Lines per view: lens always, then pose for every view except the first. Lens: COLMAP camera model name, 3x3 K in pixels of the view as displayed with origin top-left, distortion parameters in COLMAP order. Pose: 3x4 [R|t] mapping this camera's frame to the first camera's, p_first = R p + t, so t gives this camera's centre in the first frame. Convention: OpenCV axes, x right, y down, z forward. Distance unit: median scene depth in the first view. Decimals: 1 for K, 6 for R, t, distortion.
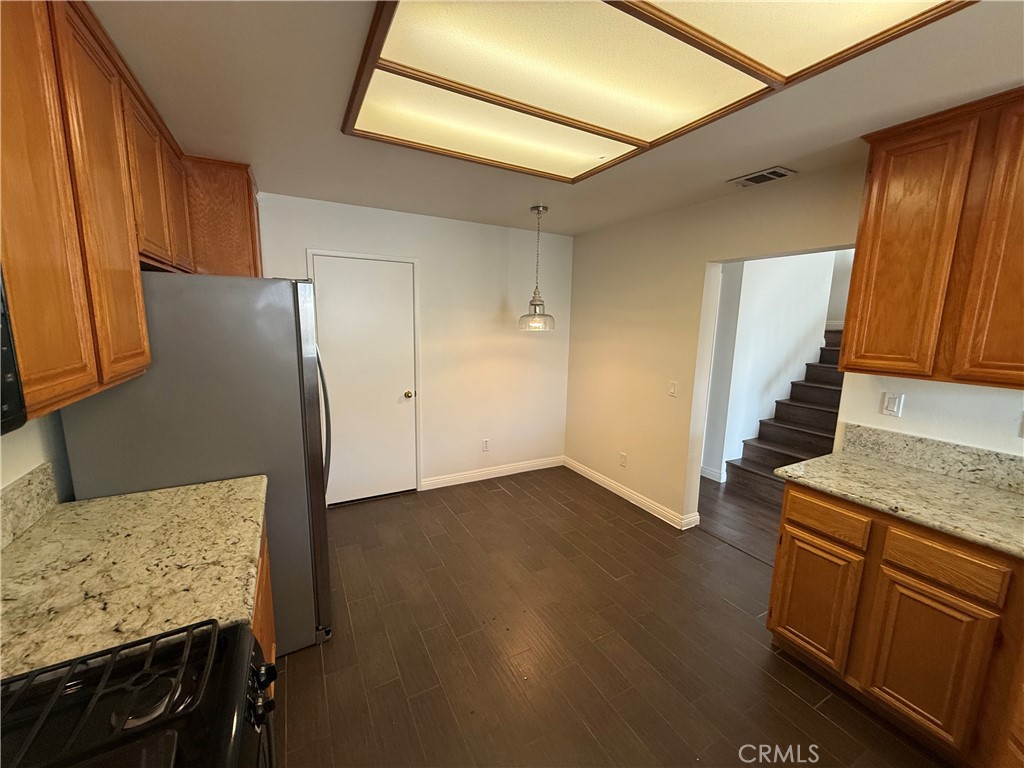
lens RADIAL K [[407.9, 0, 512.8], [0, 407.9, 384.2], [0, 0, 1]] dist [-0.000445, -0.000004]
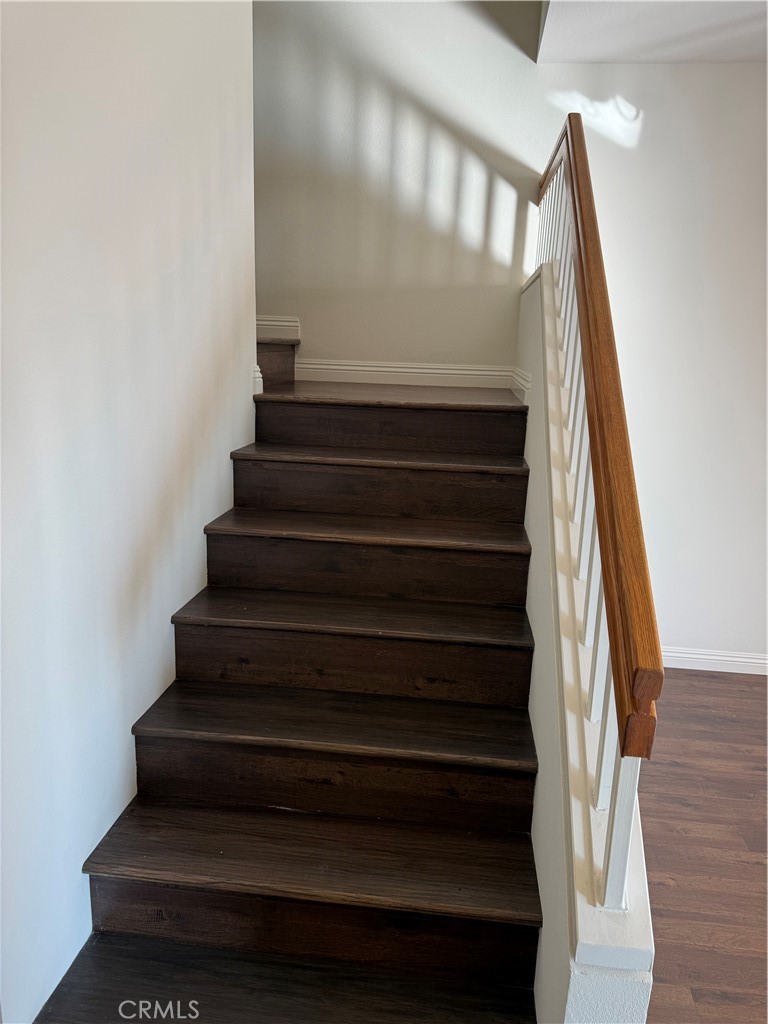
lens RADIAL K [[714.3, 0, 384.1], [0, 714.3, 512.2], [0, 0, 1]] dist [-0.003922, -0.000198]
pose [[0.575503, -0.180480, 0.797636, 0.357128], [0.101479, 0.983566, 0.149332, -0.074621], [-0.811479, -0.004998, 0.584361, 0.598421]]
